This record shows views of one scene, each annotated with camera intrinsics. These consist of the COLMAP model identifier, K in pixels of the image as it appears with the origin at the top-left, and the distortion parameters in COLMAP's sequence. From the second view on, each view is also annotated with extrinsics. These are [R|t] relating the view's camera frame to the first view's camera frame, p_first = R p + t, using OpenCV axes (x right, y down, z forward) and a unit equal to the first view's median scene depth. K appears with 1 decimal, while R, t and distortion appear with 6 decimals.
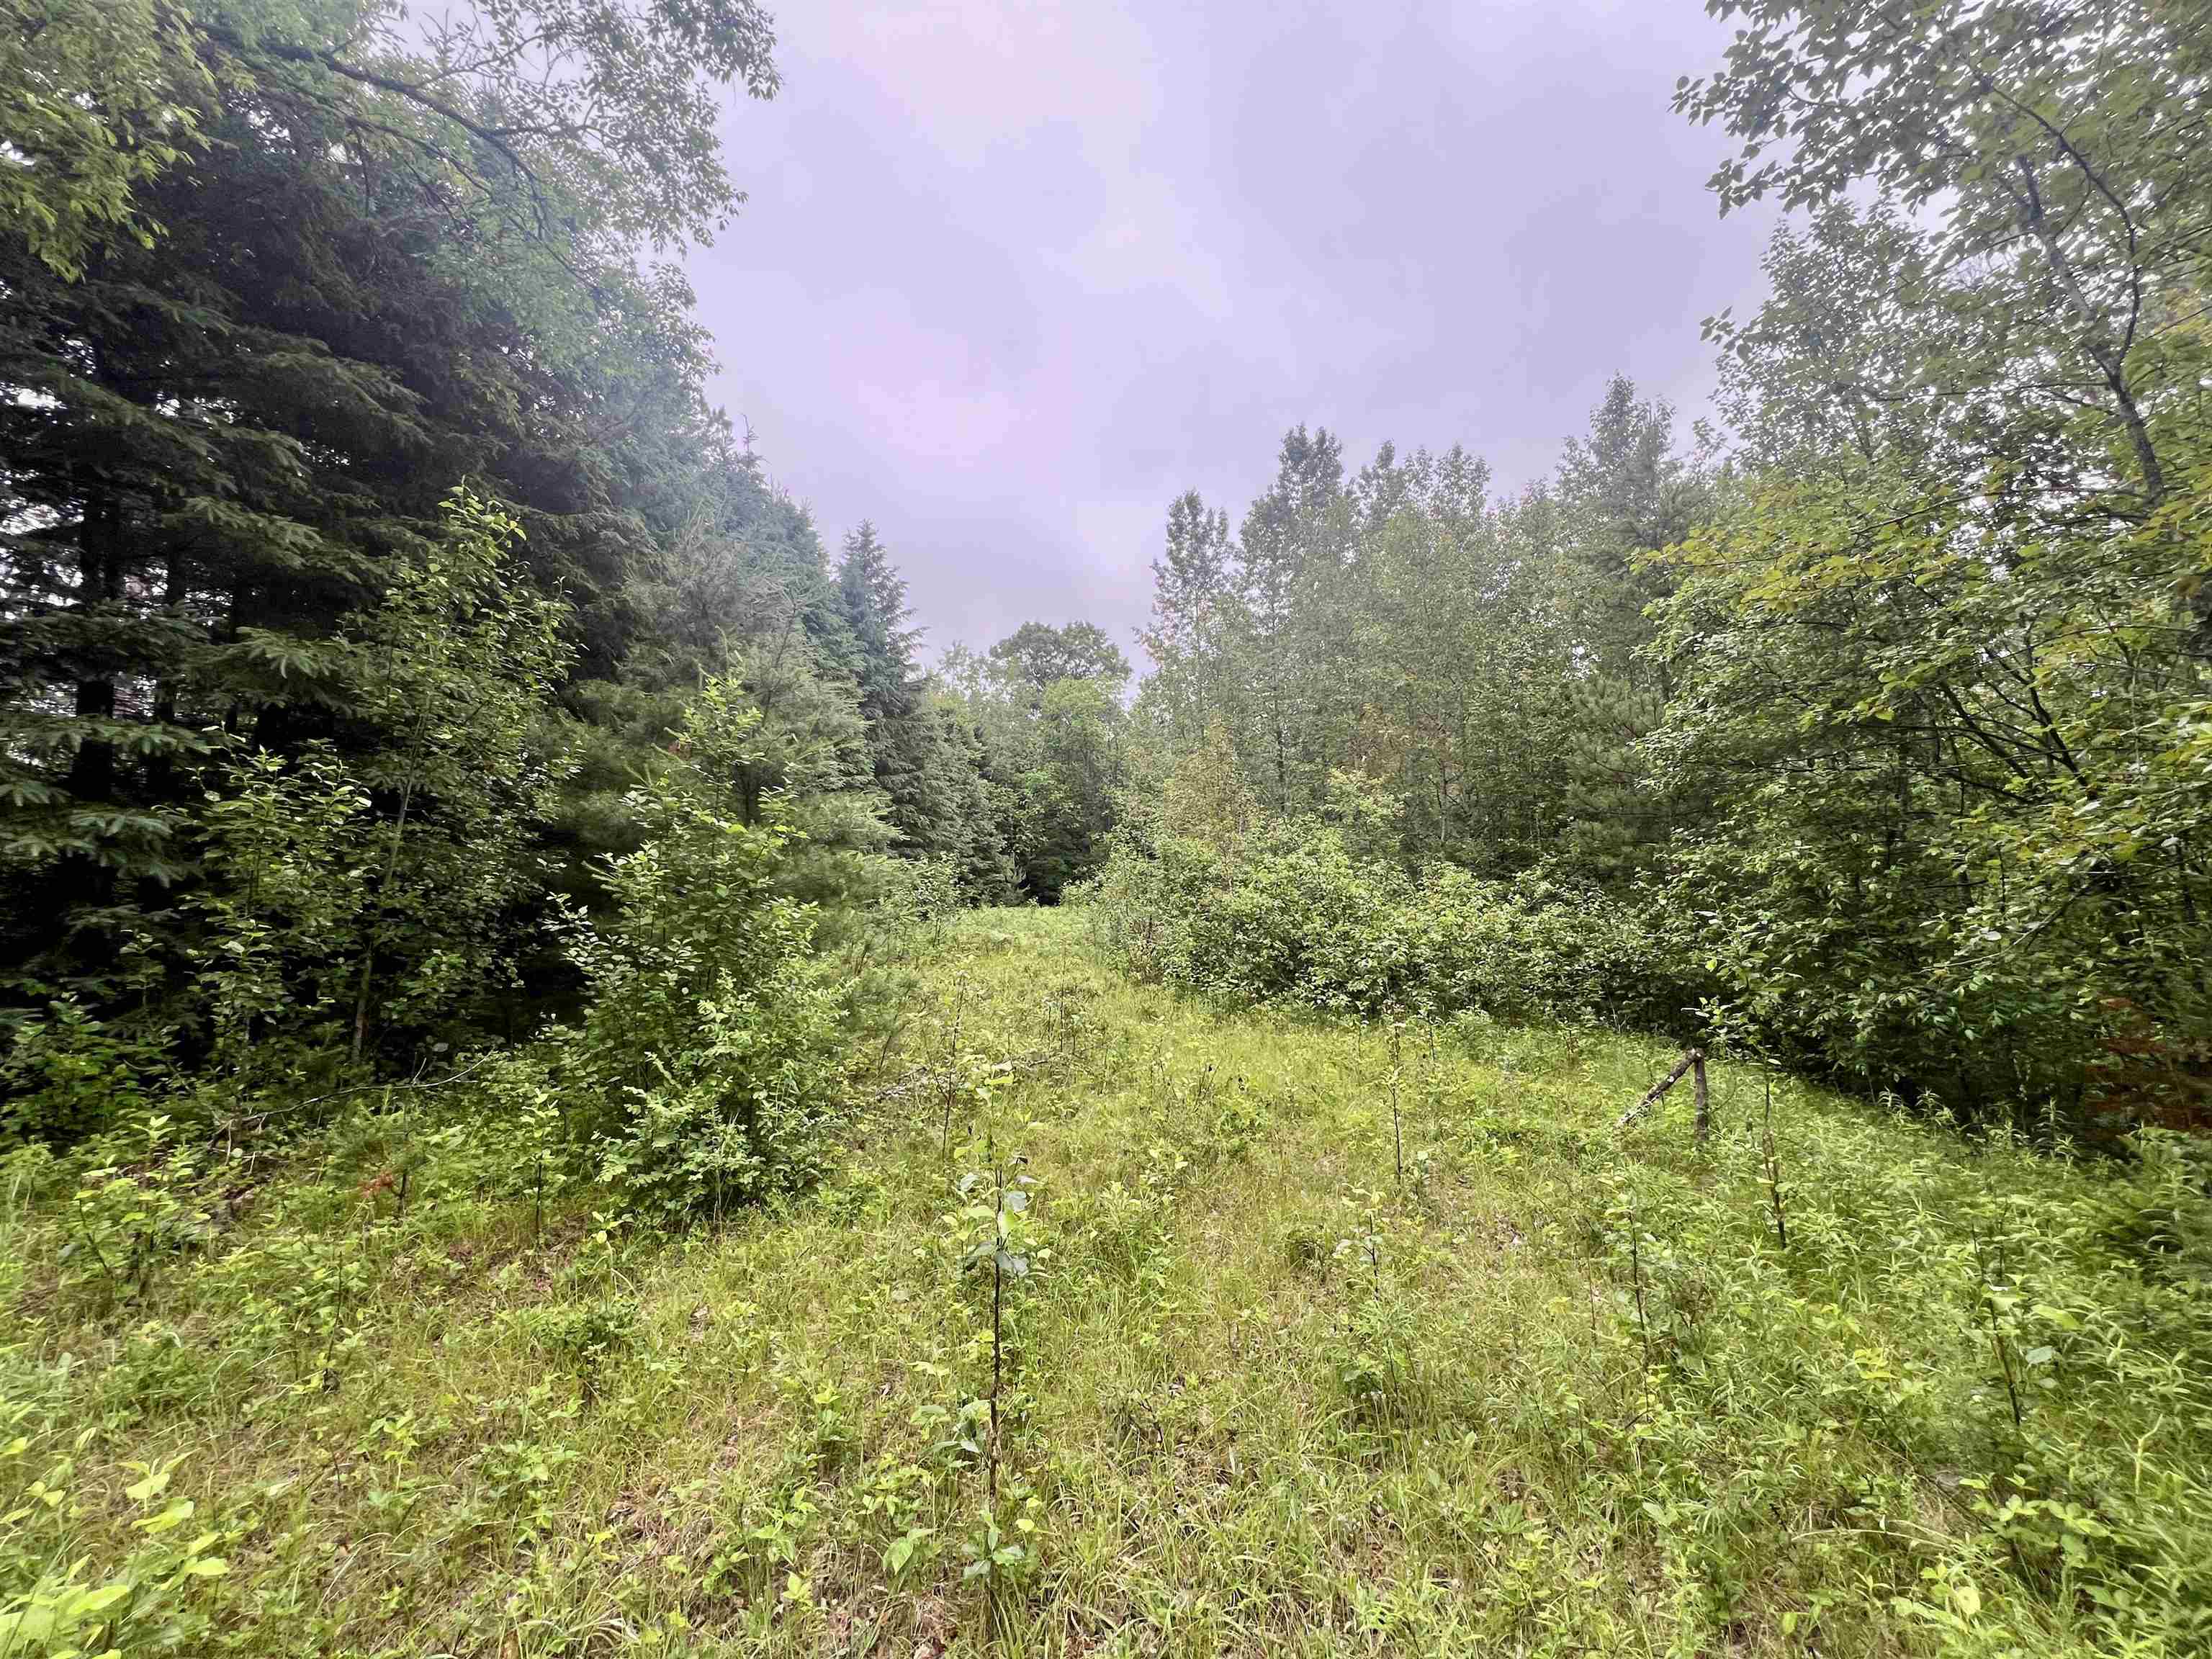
lens RADIAL K [[885.7, 0, 1107.2], [0, 885.7, 830.9], [0, 0, 1]] dist [0.005378, -0.001087]
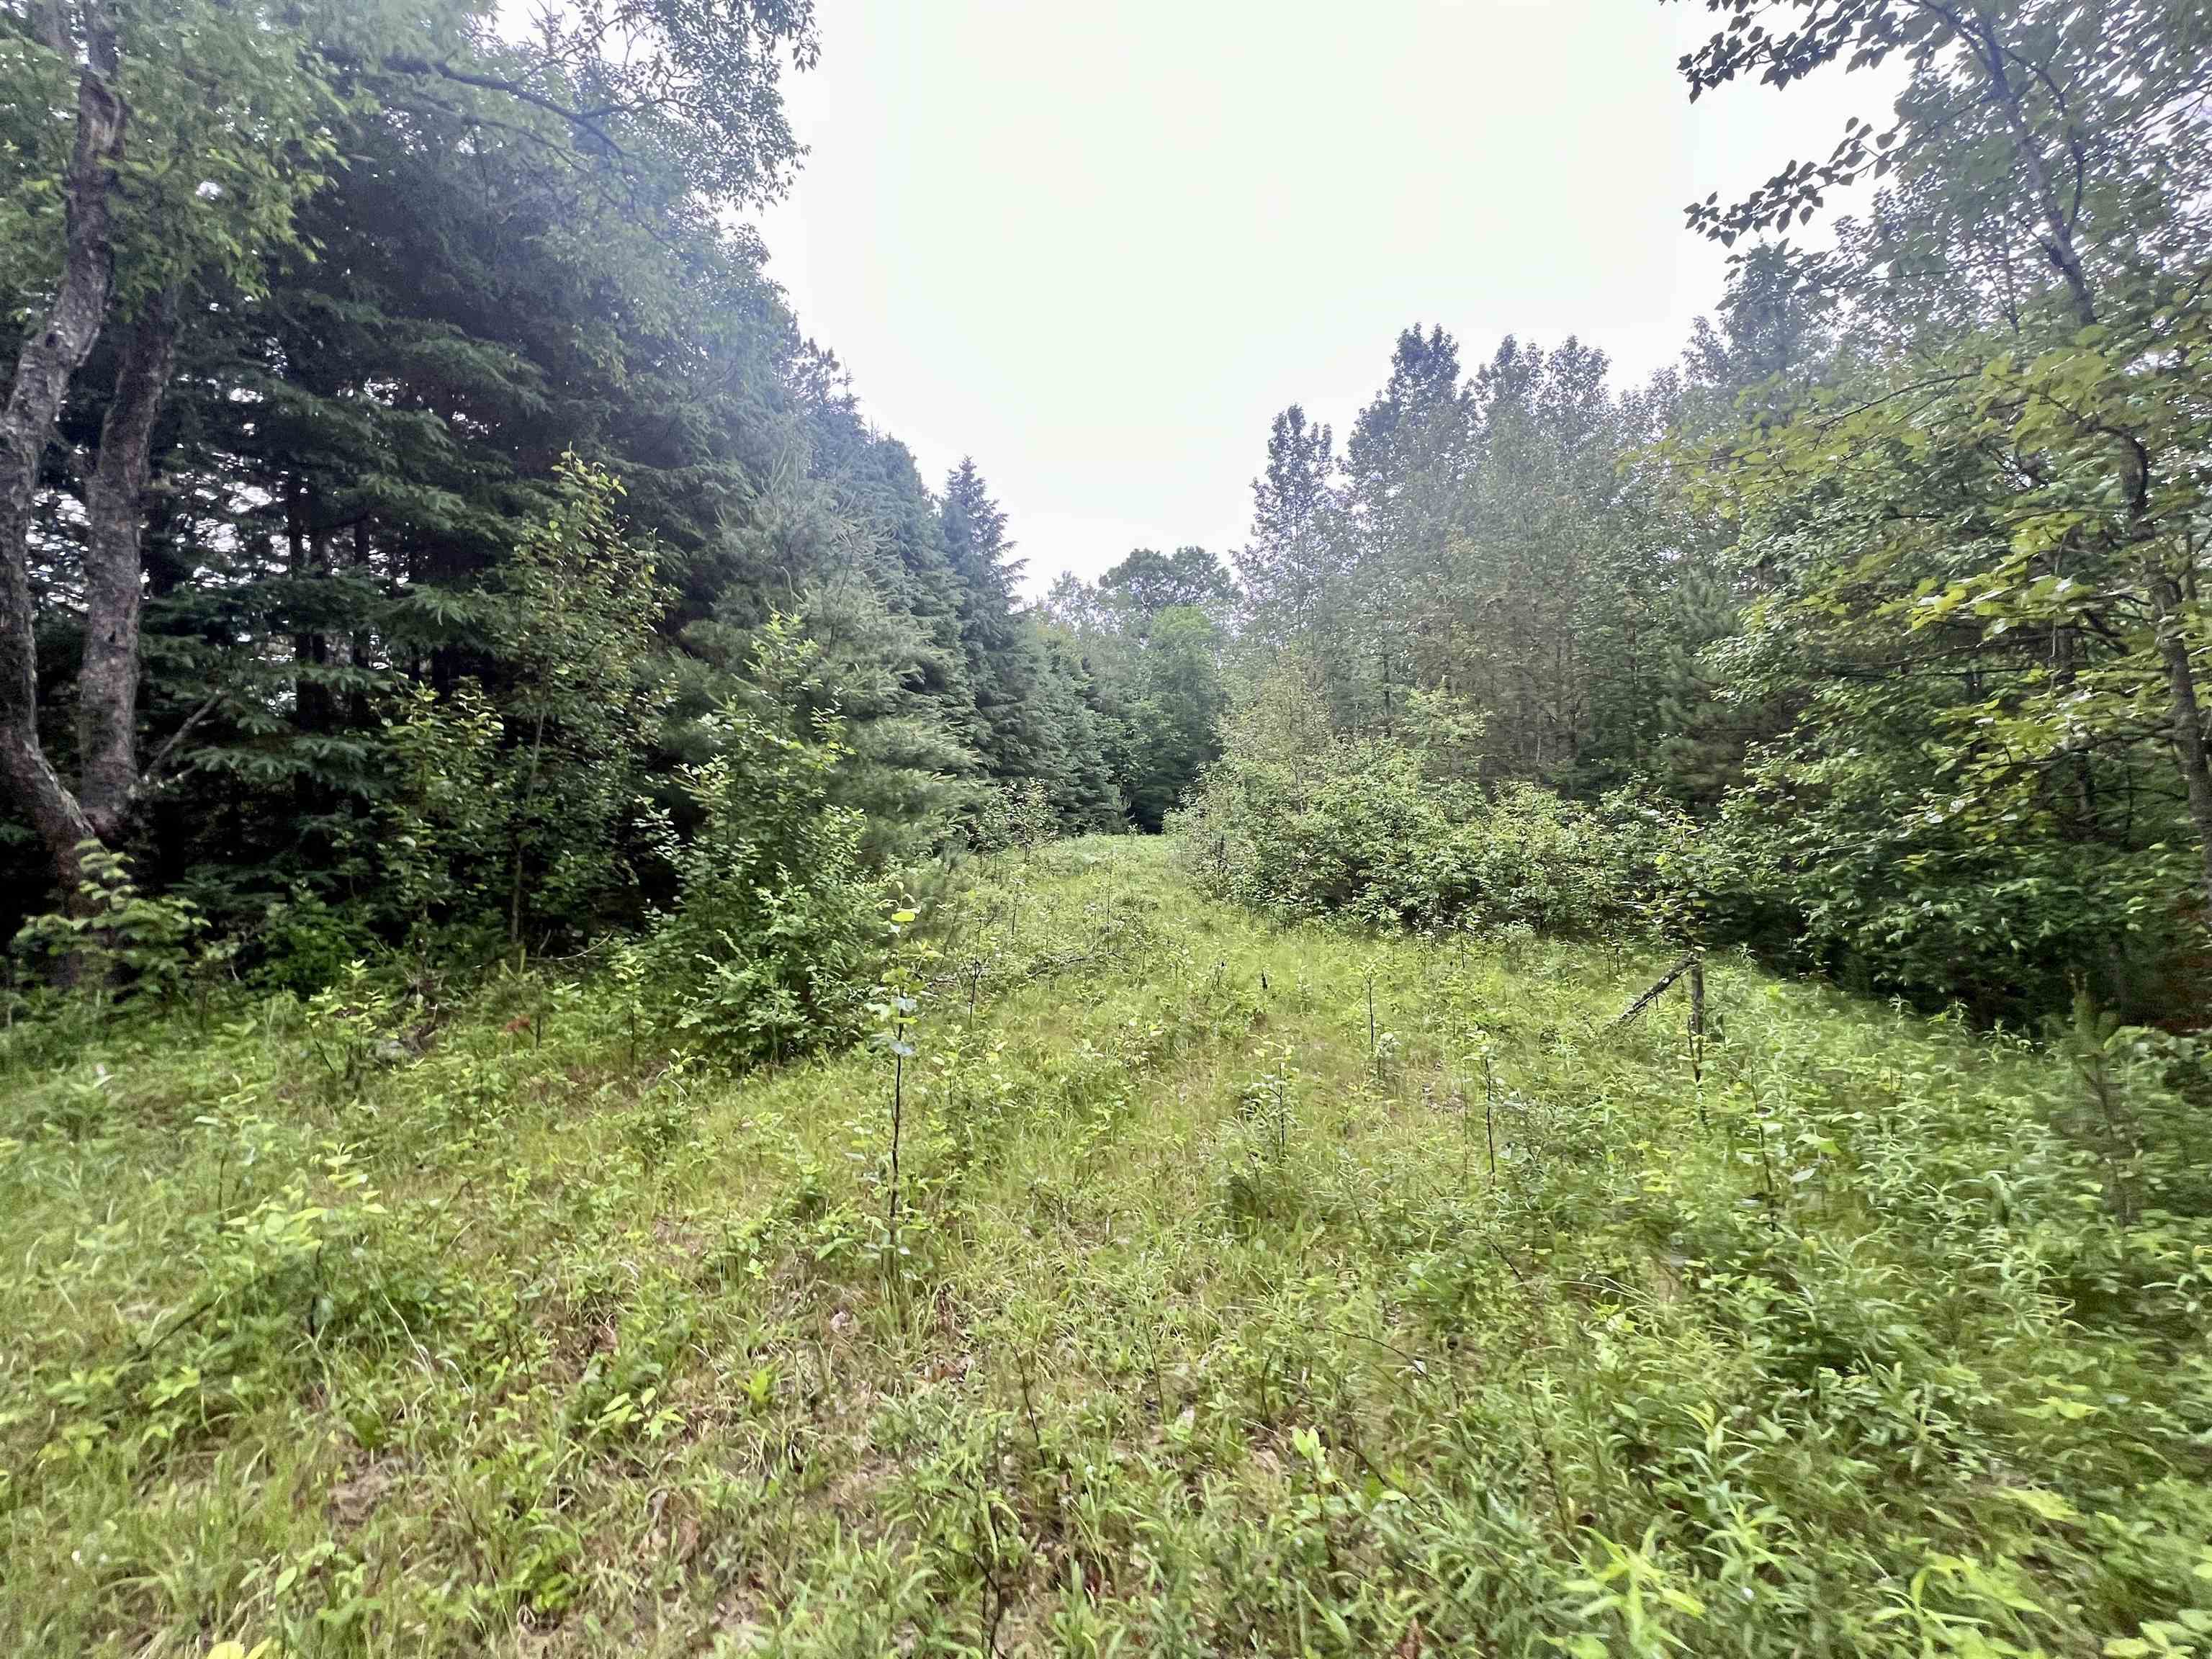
lens RADIAL K [[885.7, 0, 1103.8], [0, 885.7, 829.1], [0, 0, 1]] dist [0.005378, -0.001087]
pose [[0.990623, 0.000325, -0.136620, 0.094624], [0.009982, 0.997152, 0.074752, 0.016169], [0.136255, -0.075414, 0.987799, -0.062012]]
